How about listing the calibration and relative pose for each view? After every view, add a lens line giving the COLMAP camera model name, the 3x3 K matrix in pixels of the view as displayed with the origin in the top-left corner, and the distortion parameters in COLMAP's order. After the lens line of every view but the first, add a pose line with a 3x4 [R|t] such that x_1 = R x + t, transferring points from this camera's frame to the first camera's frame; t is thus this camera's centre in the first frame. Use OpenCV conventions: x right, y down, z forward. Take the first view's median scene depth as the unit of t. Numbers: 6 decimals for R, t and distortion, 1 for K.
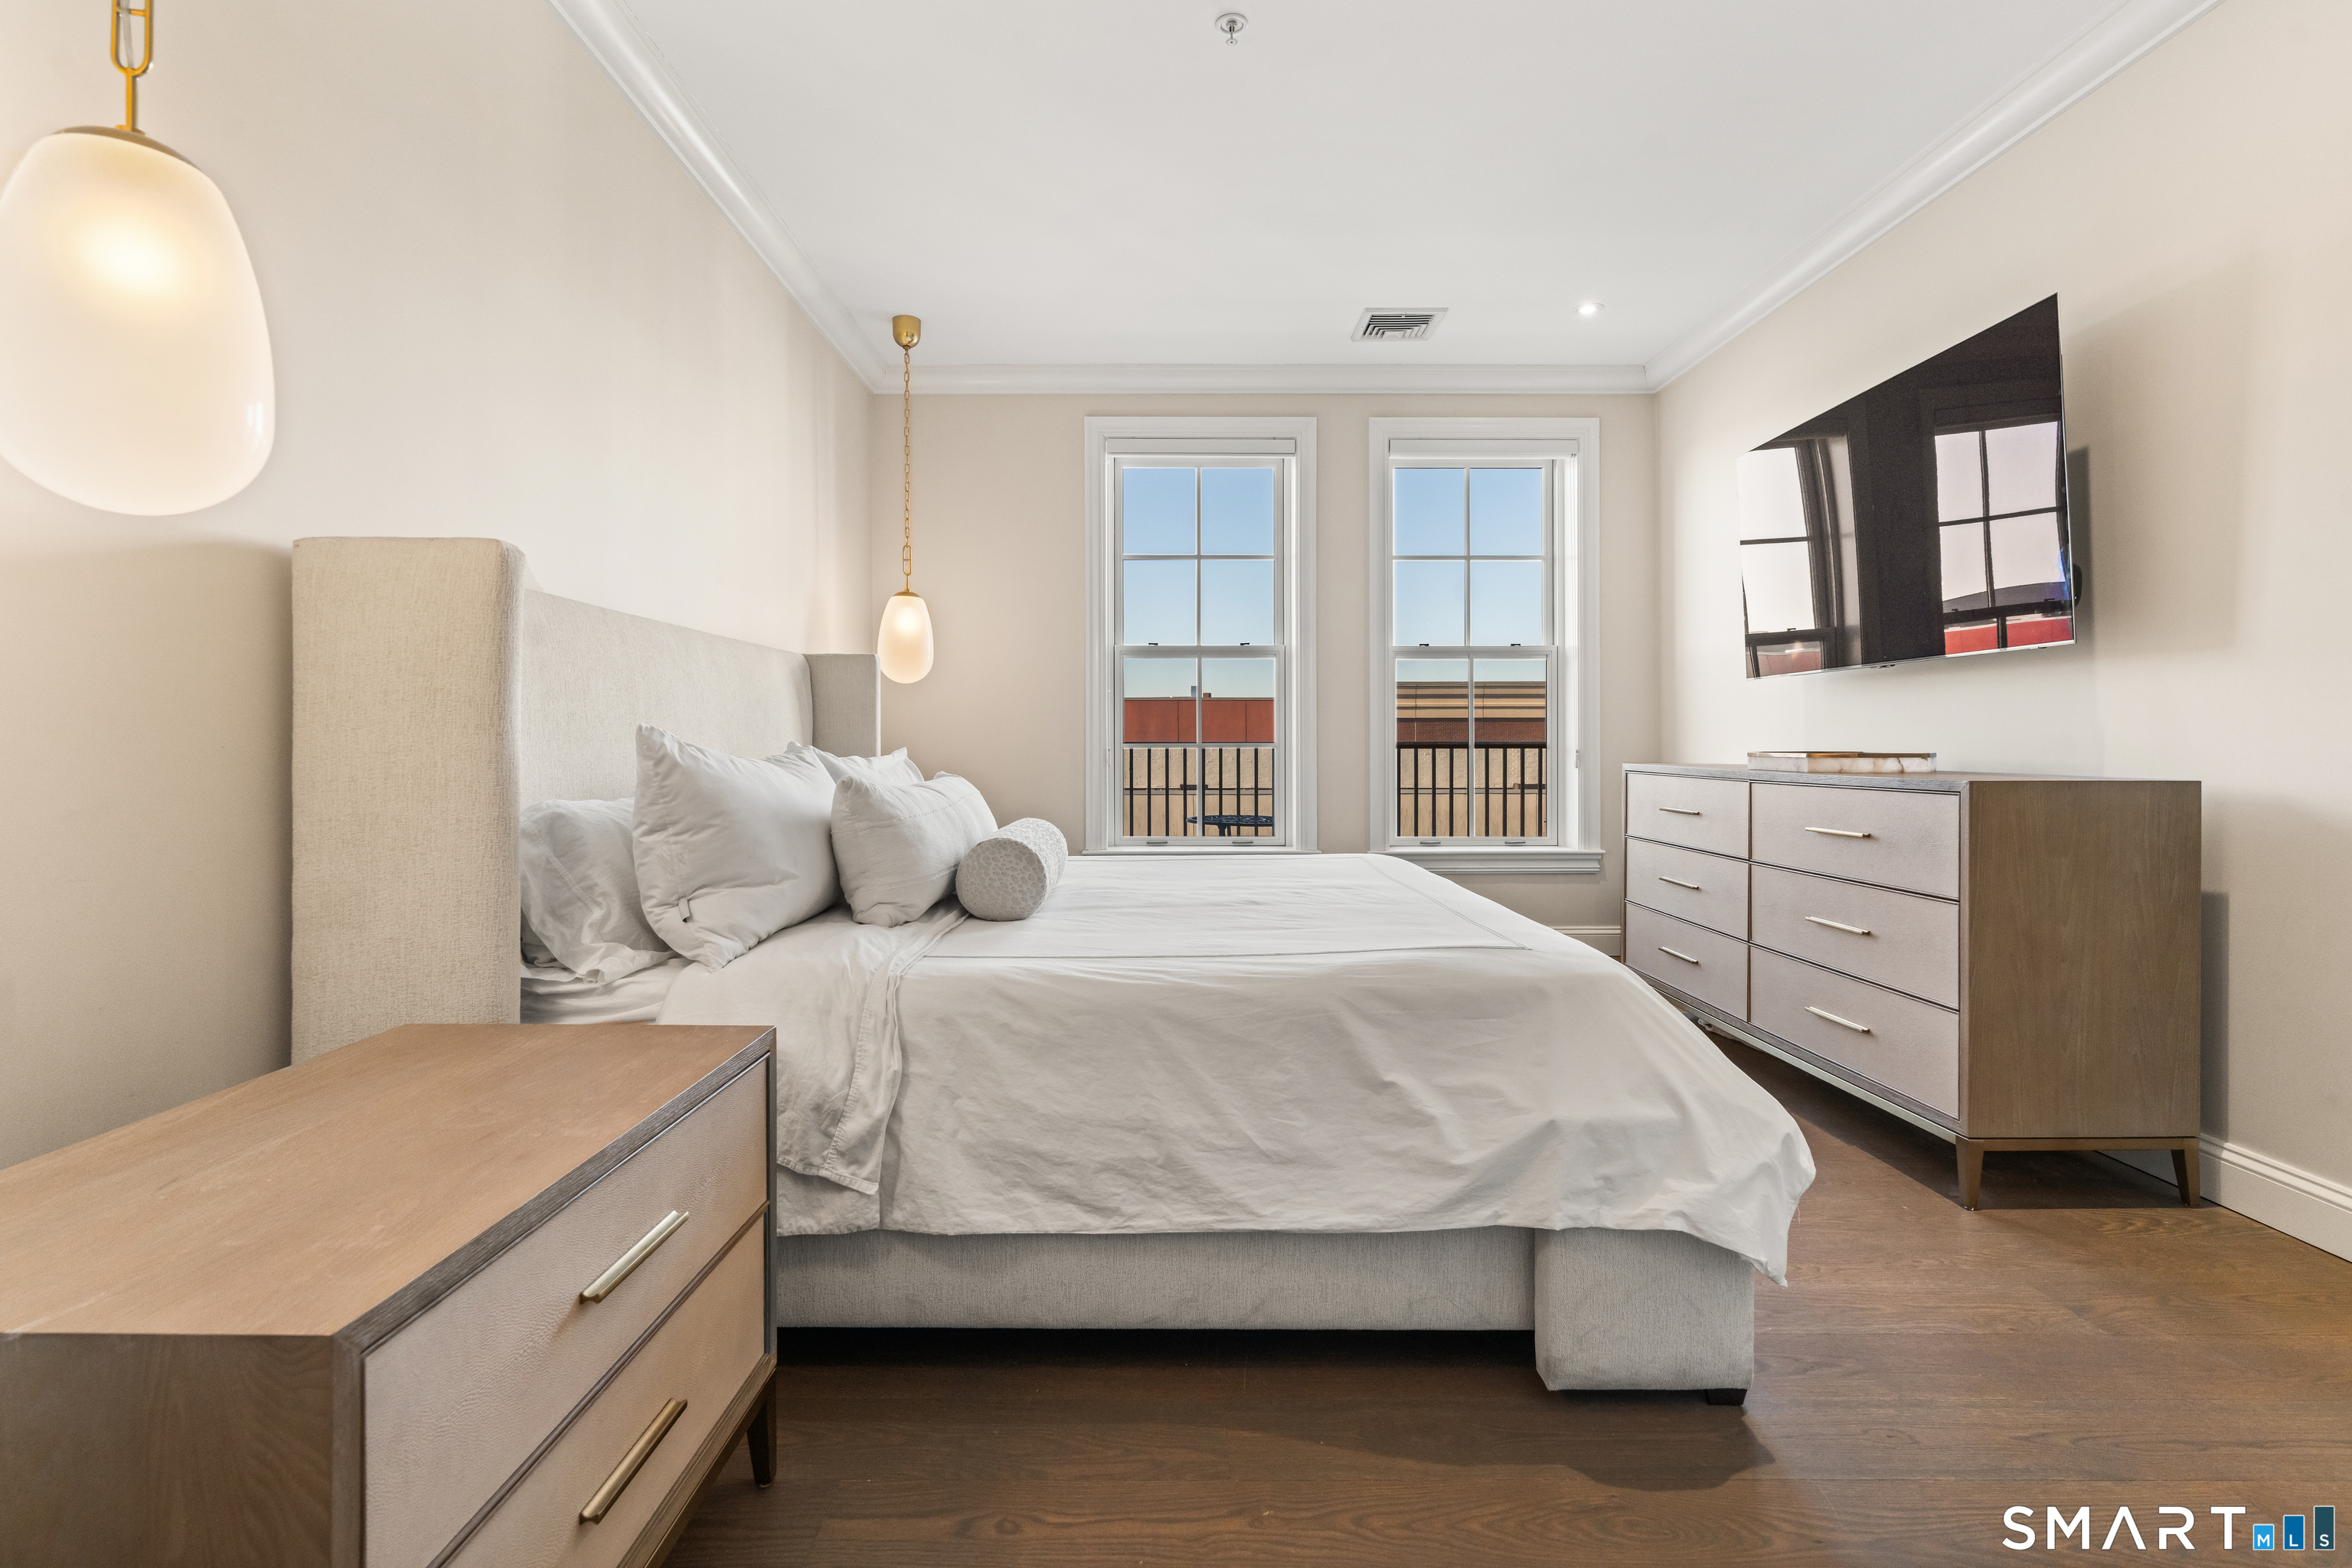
lens RADIAL K [[1072.7, 0, 1172.5], [0, 1072.7, 810.0], [0, 0, 1]] dist [0.001309, 0.000912]
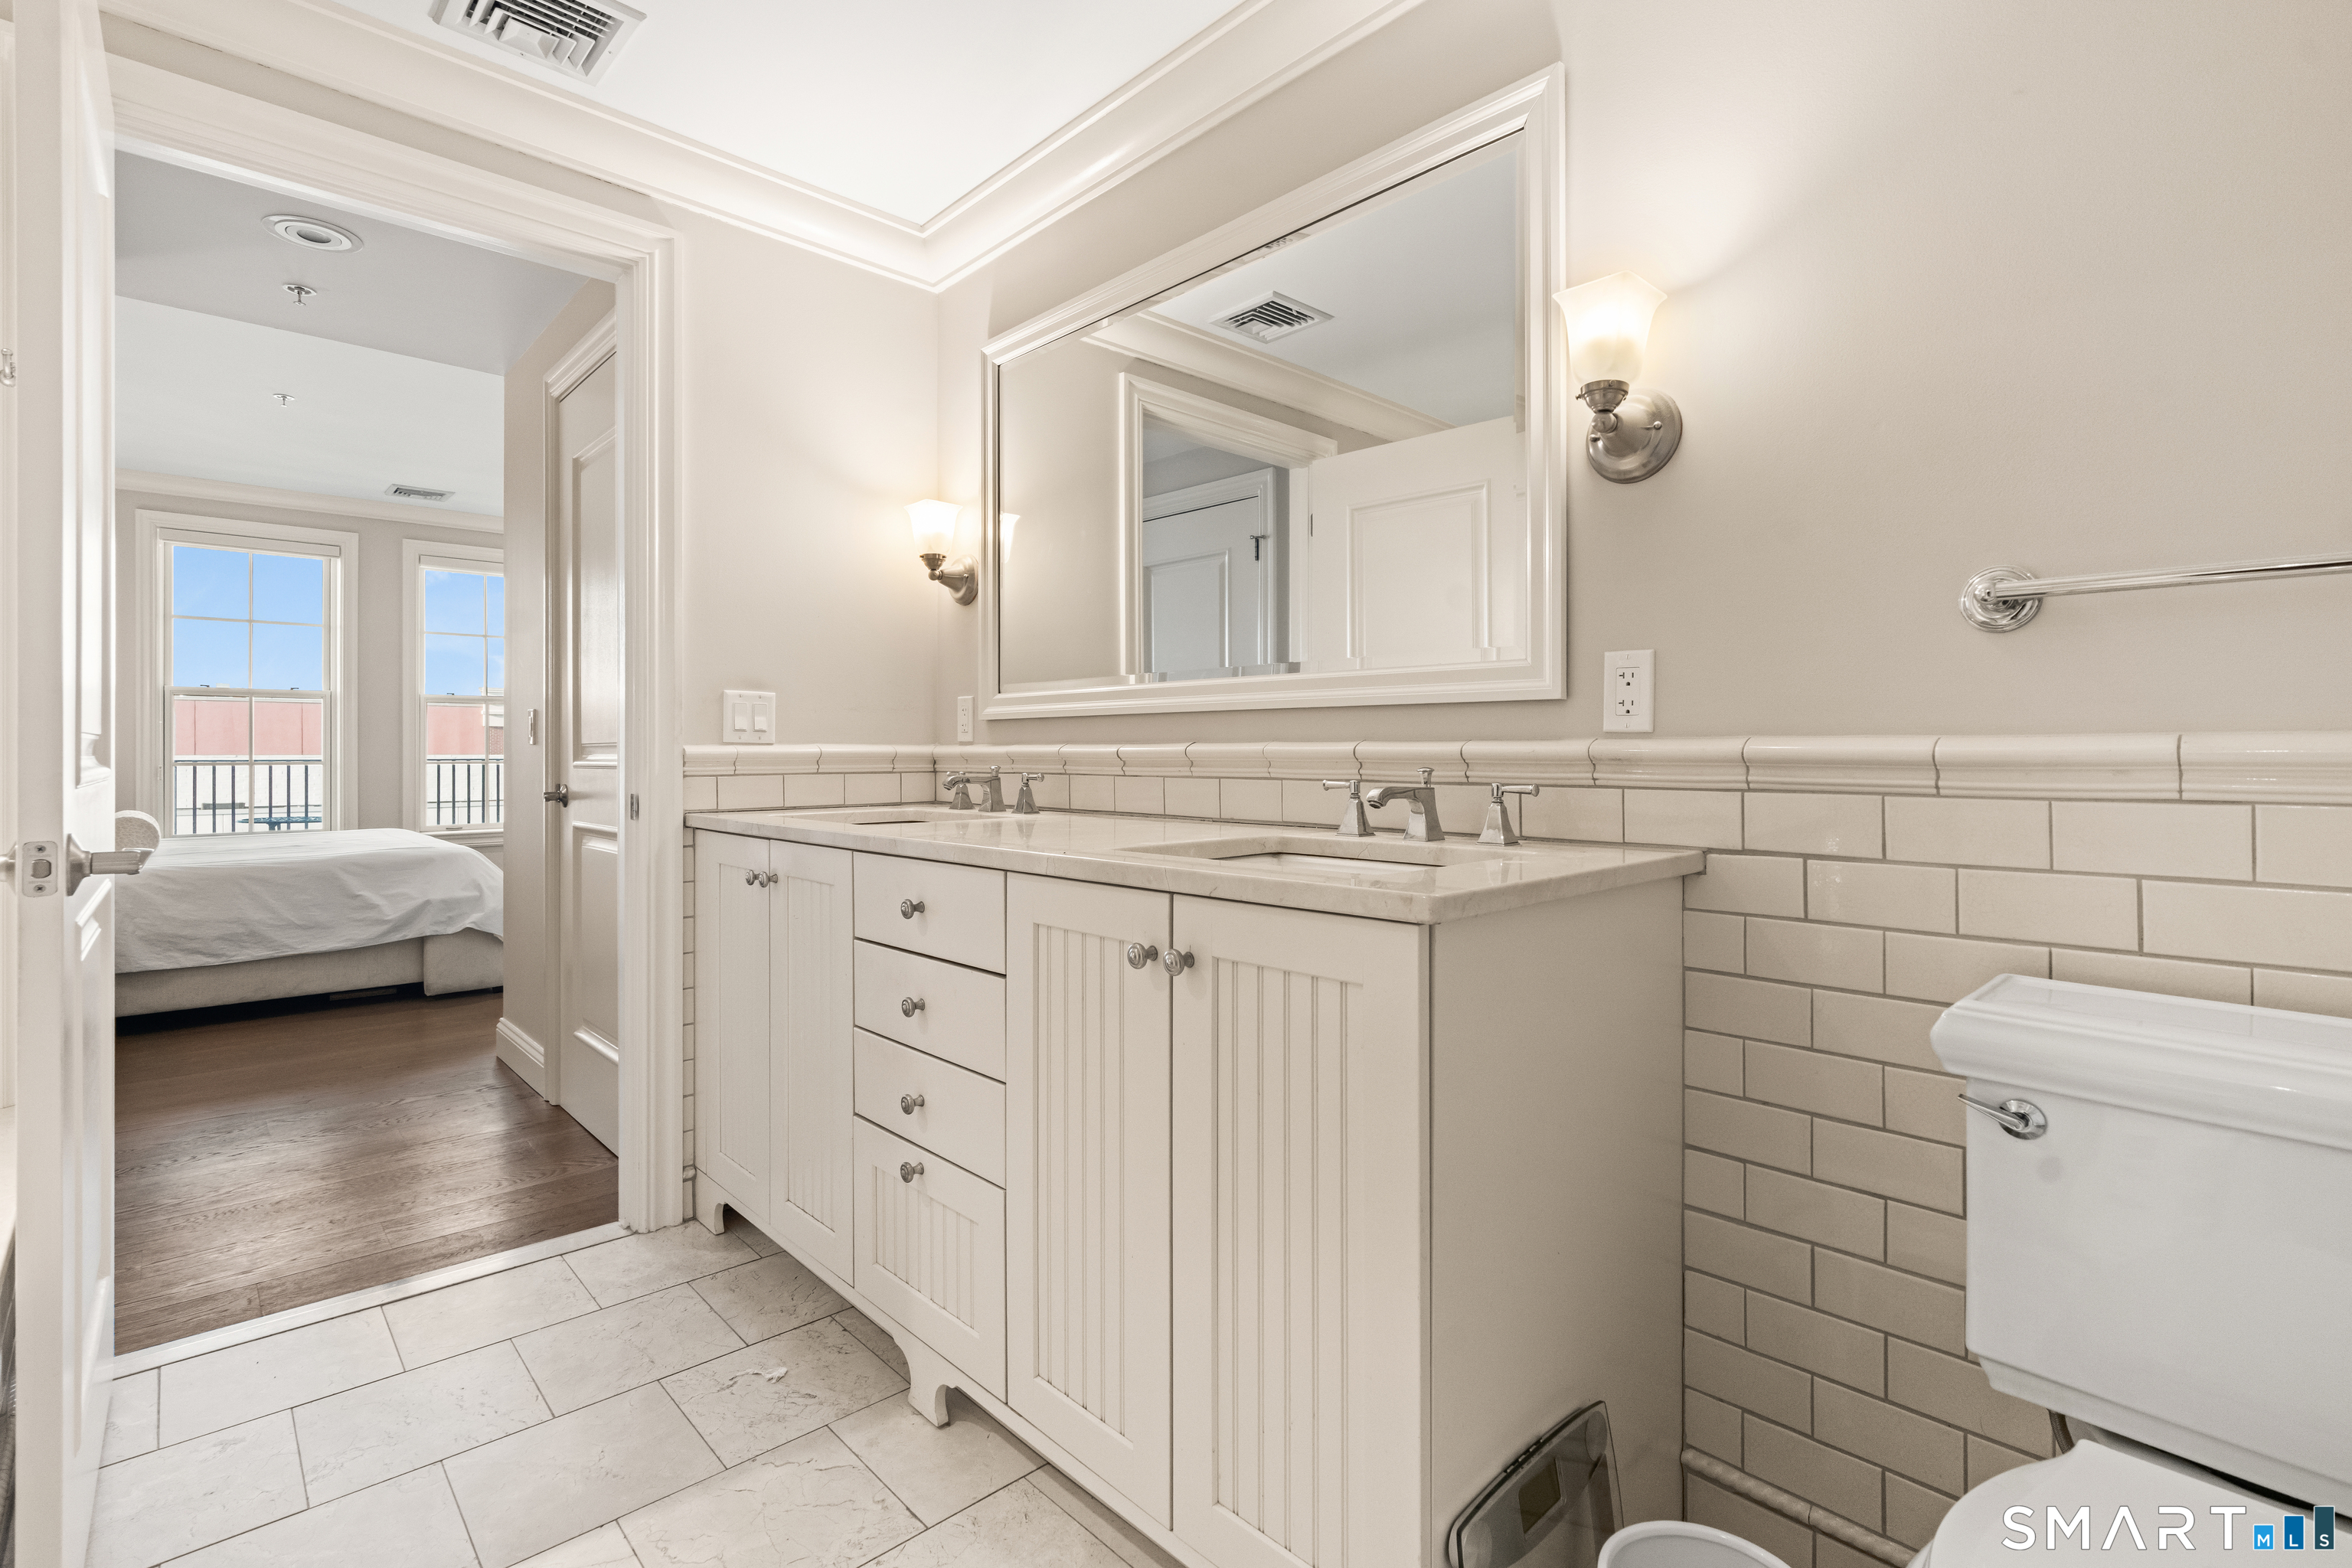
lens RADIAL K [[1086.0, 0, 1162.8], [0, 1086.0, 739.3], [0, 0, 1]] dist [0.002116, 0.000321]
pose [[0.740997, 0.004759, 0.671492, -0.134655], [0.042406, 0.997647, -0.053866, 0.099847], [-0.670168, 0.068390, 0.739052, -2.378774]]
